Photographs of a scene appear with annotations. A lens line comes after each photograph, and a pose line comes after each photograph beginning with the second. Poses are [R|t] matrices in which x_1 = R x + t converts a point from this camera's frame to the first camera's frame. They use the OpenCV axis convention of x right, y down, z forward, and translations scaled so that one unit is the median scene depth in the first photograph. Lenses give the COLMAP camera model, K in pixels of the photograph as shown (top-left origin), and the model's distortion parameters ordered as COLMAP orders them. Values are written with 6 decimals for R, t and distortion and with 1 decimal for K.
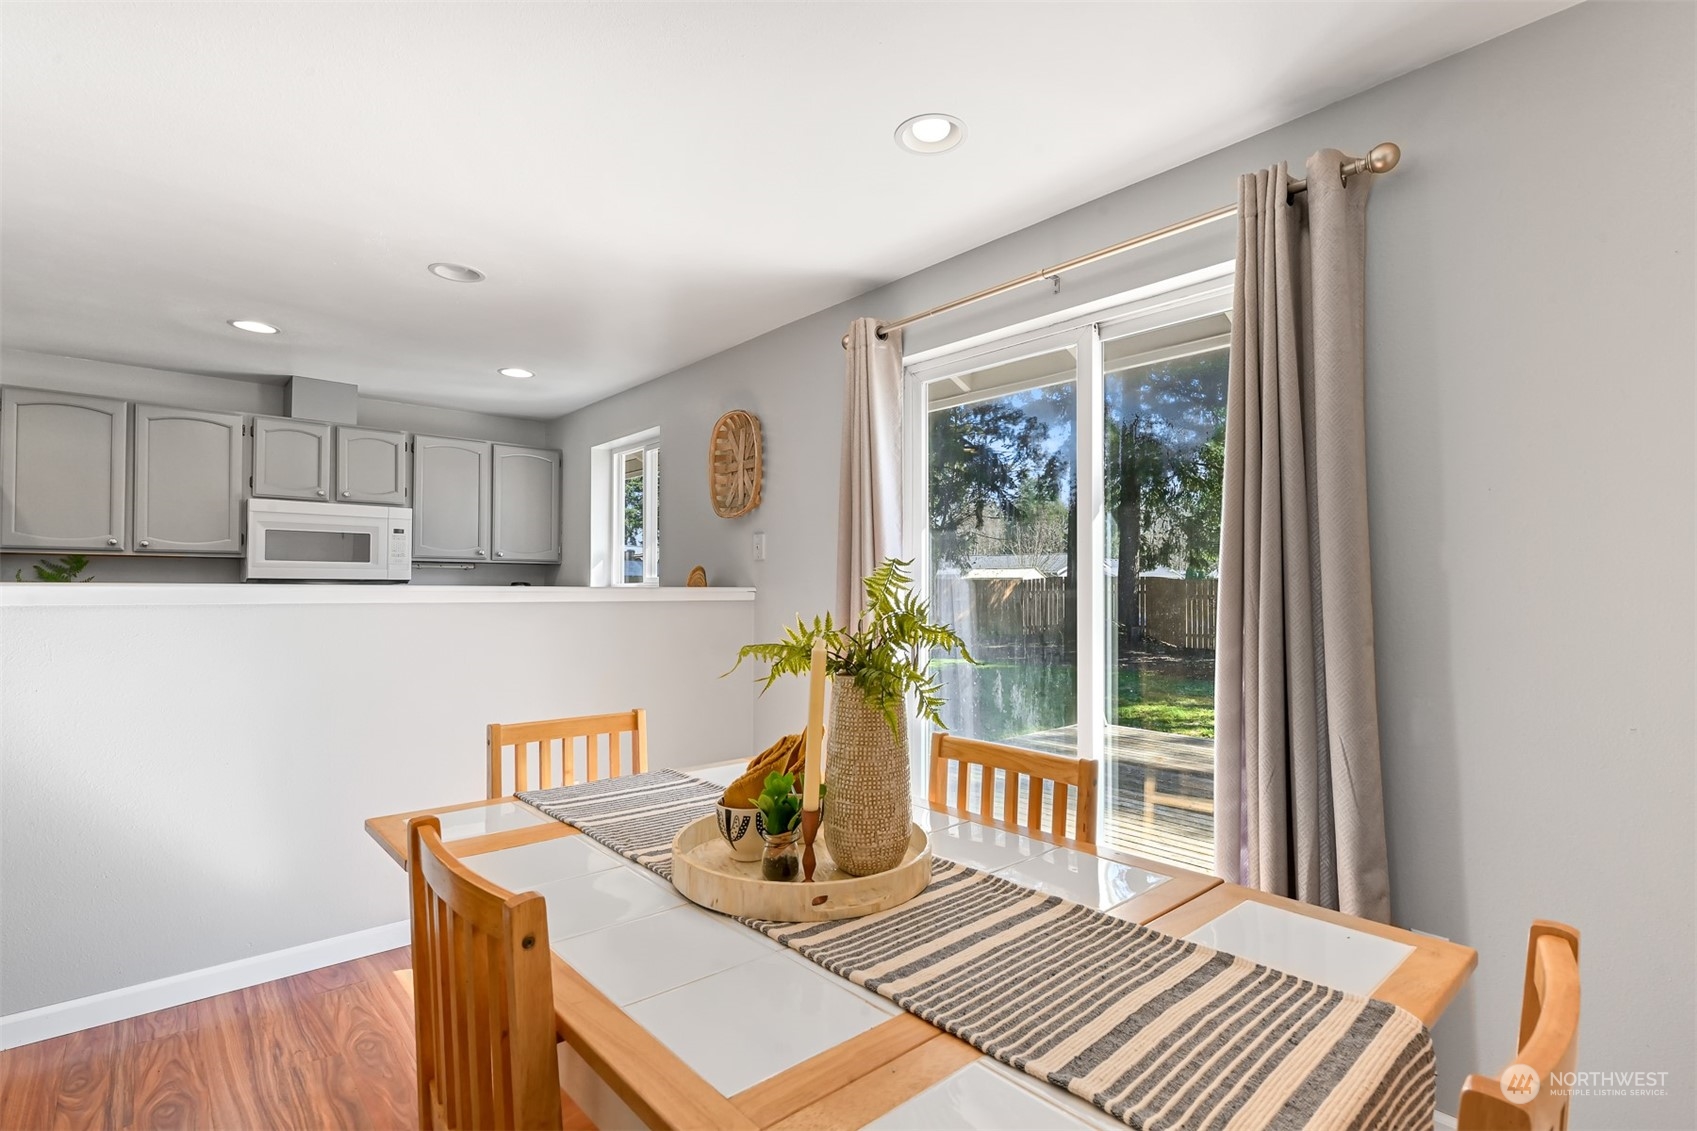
lens RADIAL K [[789.0, 0, 846.5], [0, 789.0, 583.3], [0, 0, 1]] dist [-0.005728, -0.000305]
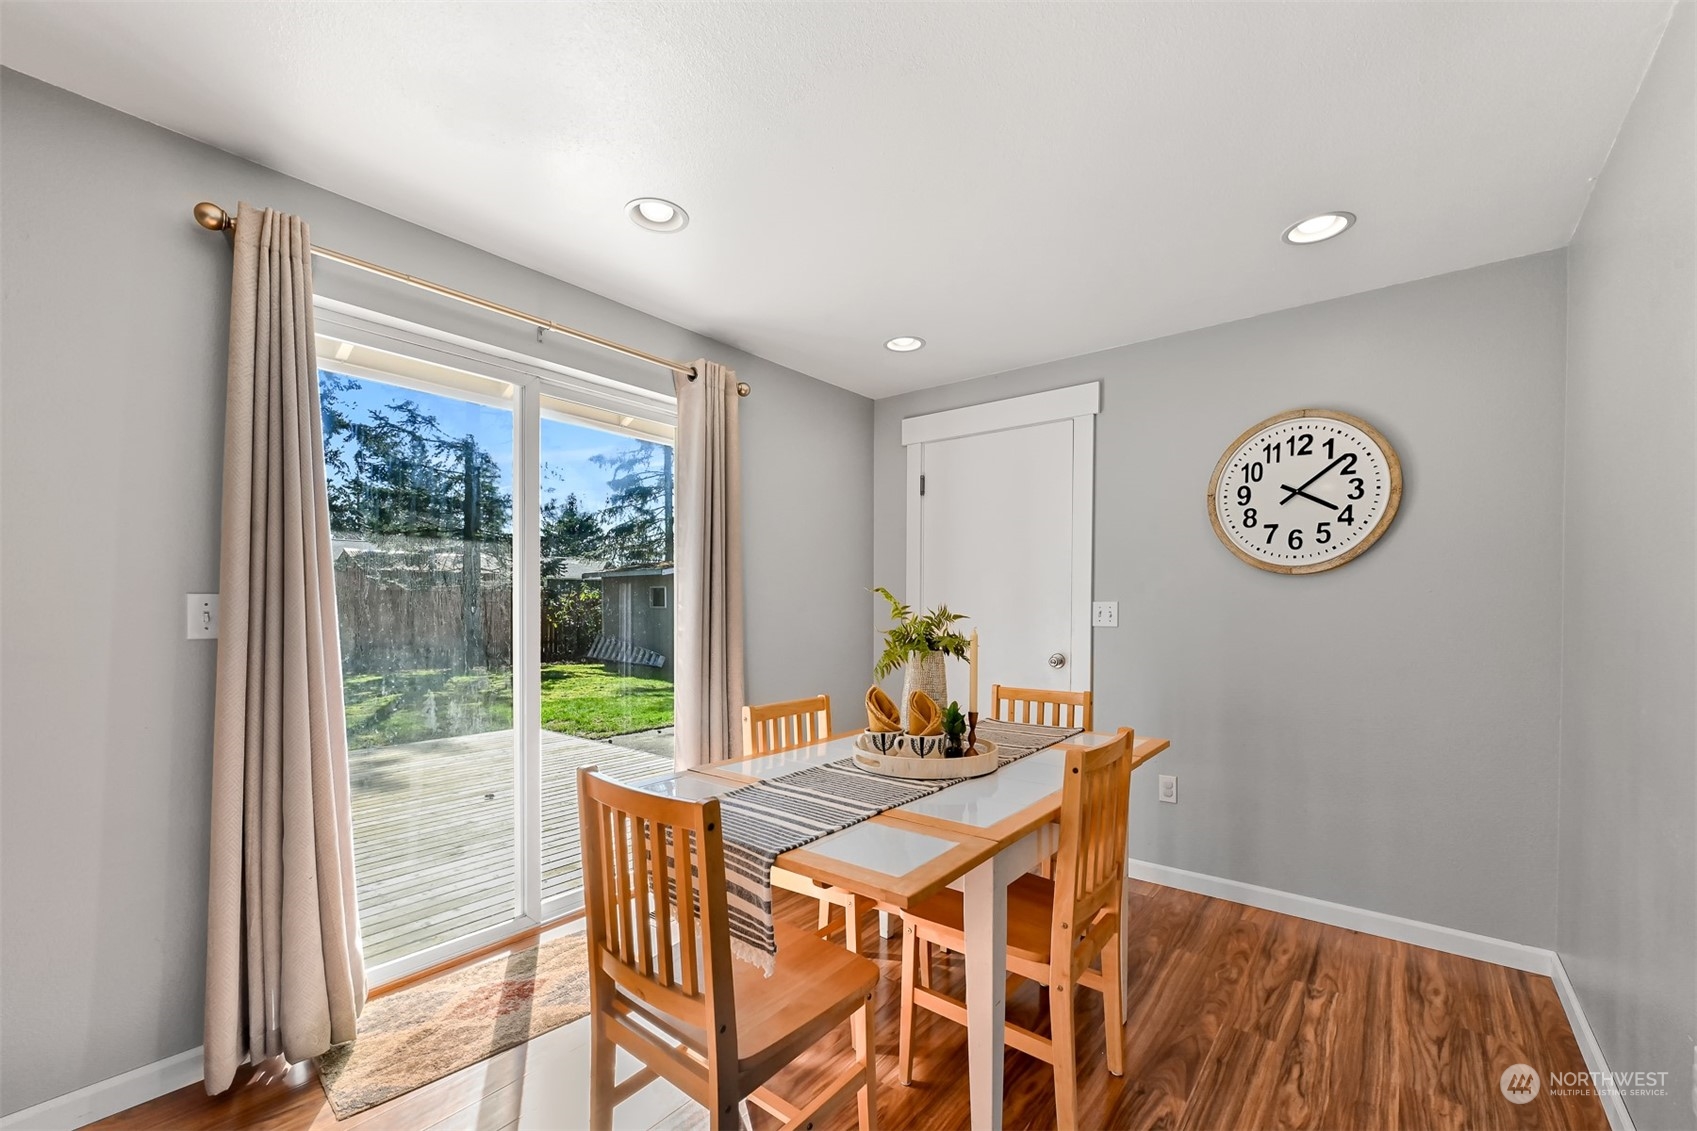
lens RADIAL K [[699.0, 0, 850.0], [0, 699.0, 615.1], [0, 0, 1]] dist [-0.000346, -0.000074]
pose [[-0.163939, -0.018701, 0.986293, -0.476966], [-0.008838, 0.999808, 0.017488, 0.001963], [-0.986431, -0.005850, -0.164073, 0.429790]]
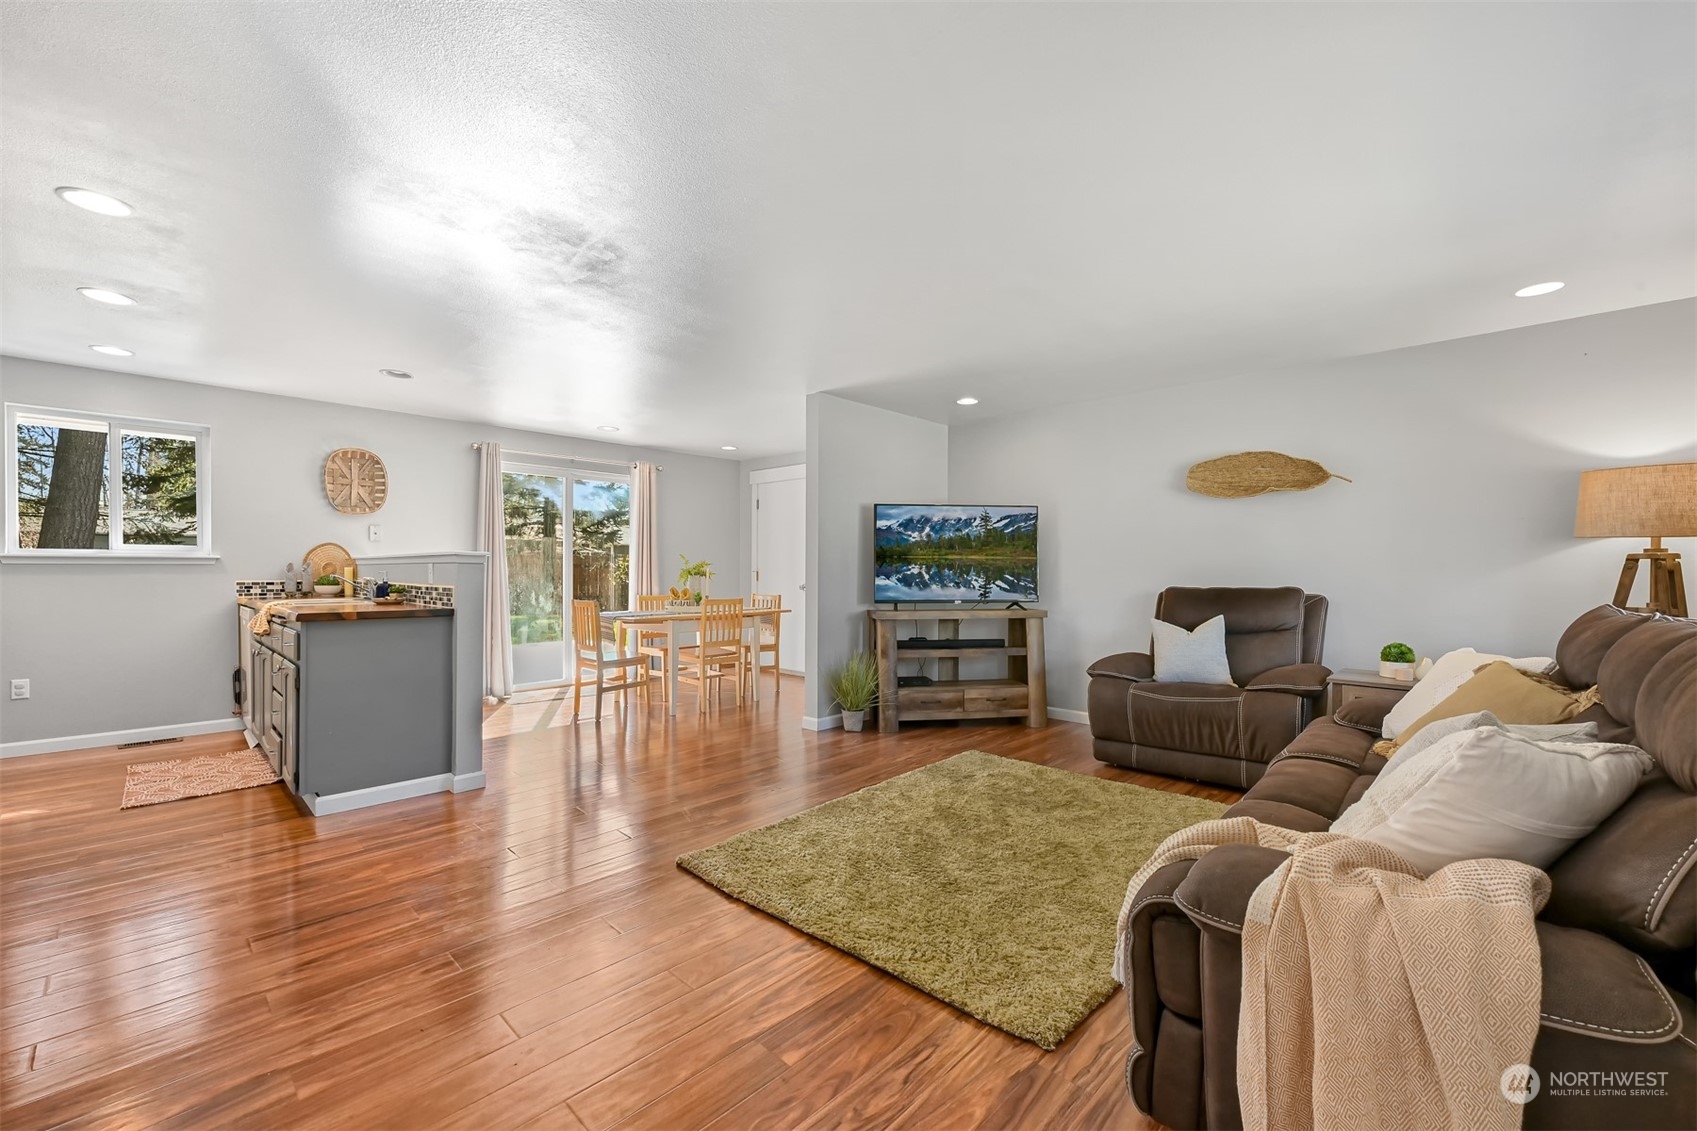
lens RADIAL K [[689.0, 0, 843.5], [0, 689.0, 571.1], [0, 0, 1]] dist [0.000602, 0.000180]
pose [[-0.071906, -0.007173, 0.997386, -1.461213], [-0.010662, 0.999923, 0.006423, 0.013458], [-0.997354, -0.010172, -0.071977, 0.086385]]
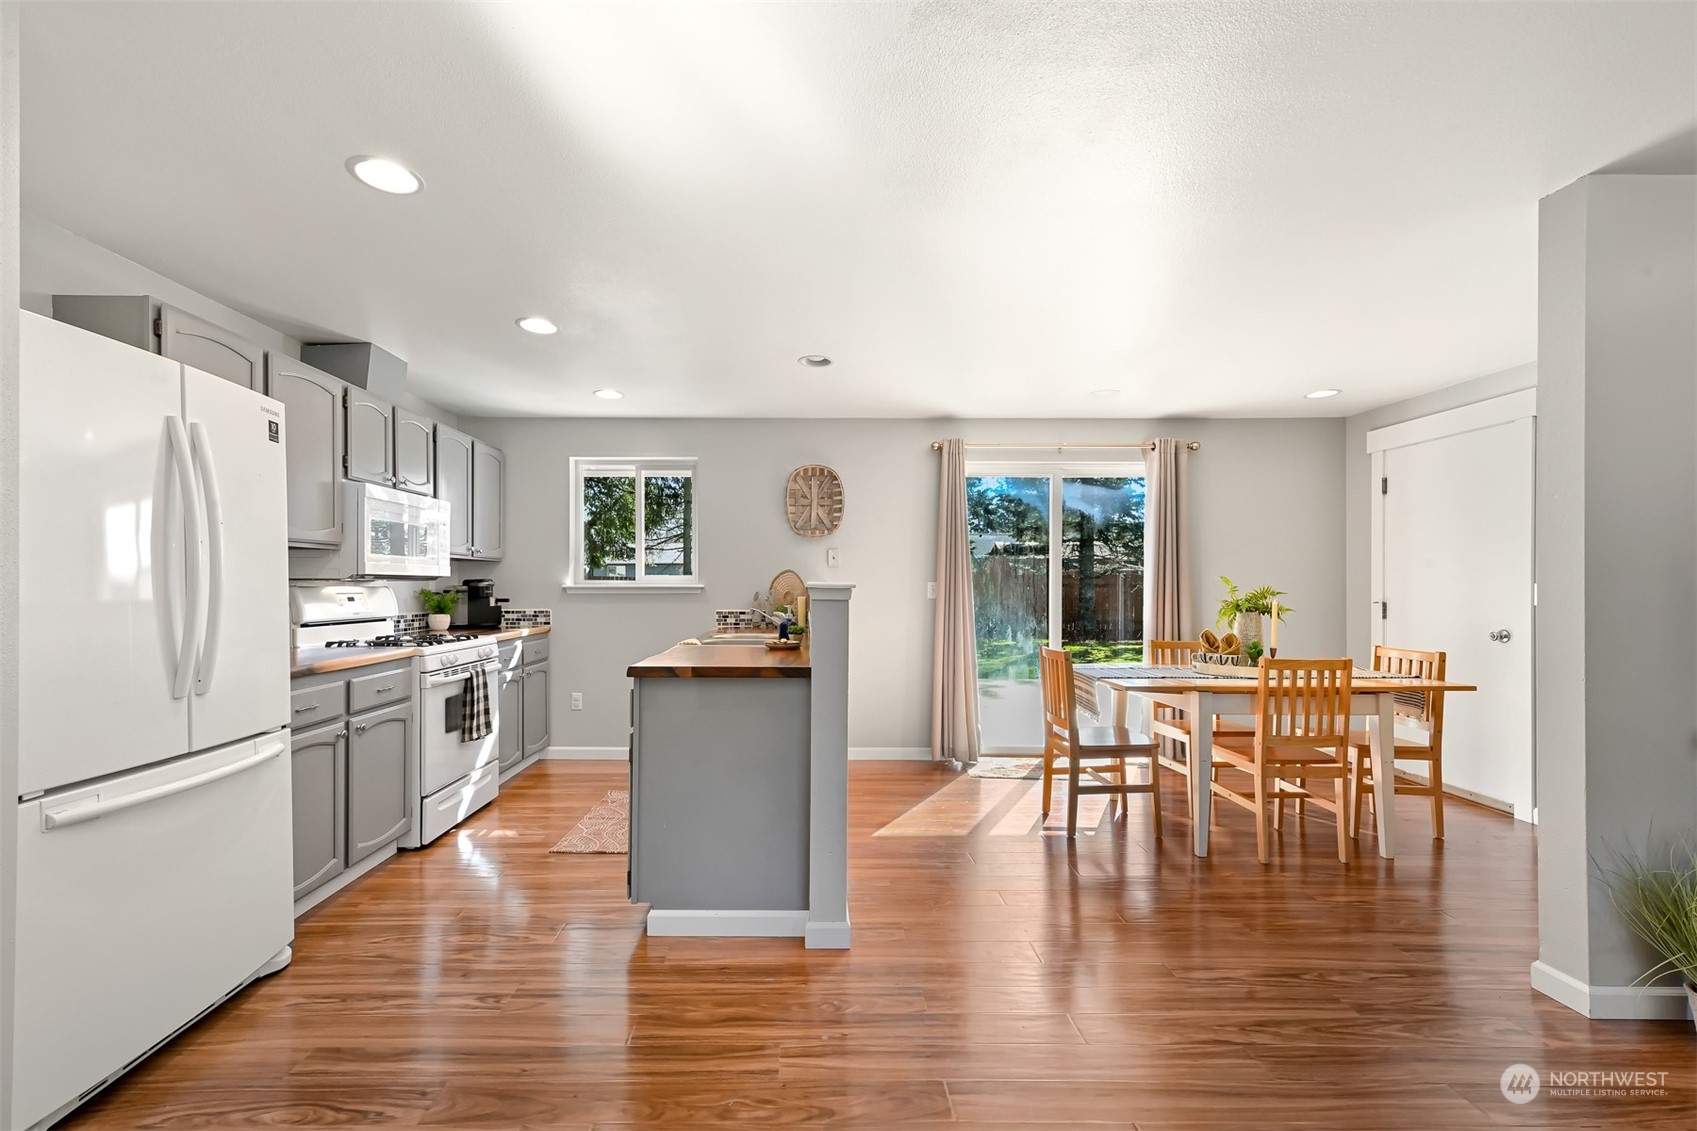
lens RADIAL K [[710.3, 0, 805.5], [0, 710.3, 583.3], [0, 0, 1]] dist [0.012973, 0.000055]
pose [[0.664829, -0.000523, 0.746996, -1.022646], [-0.003777, 0.999985, 0.004062, -0.001962], [-0.746986, -0.005522, 0.664816, 0.115990]]
